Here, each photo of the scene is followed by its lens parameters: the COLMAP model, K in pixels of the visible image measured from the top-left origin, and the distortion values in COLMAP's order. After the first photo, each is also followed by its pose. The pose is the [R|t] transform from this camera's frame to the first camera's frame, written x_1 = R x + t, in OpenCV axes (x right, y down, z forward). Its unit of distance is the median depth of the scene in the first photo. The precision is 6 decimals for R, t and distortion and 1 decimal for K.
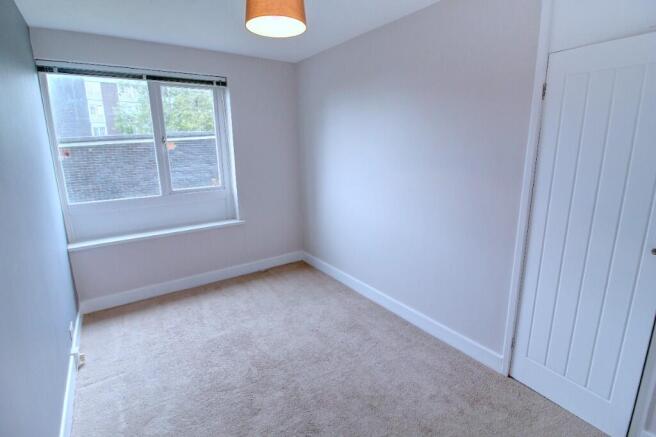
lens RADIAL K [[319.2, 0, 328.0], [0, 319.2, 218.5], [0, 0, 1]] dist [-0.002143, -0.000906]
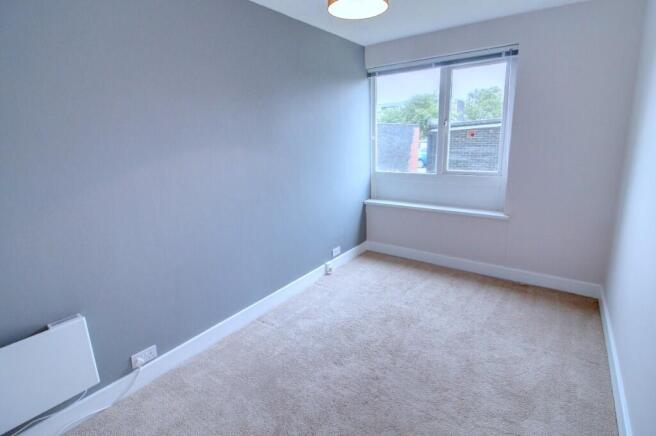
lens RADIAL K [[322.7, 0, 328.0], [0, 322.7, 218.0], [0, 0, 1]] dist [-0.000282, -0.000239]
pose [[0.319215, 0.243348, -0.915906, 0.428735], [-0.195237, 0.962624, 0.187716, -0.065444], [0.927353, 0.118897, 0.354795, 0.301204]]
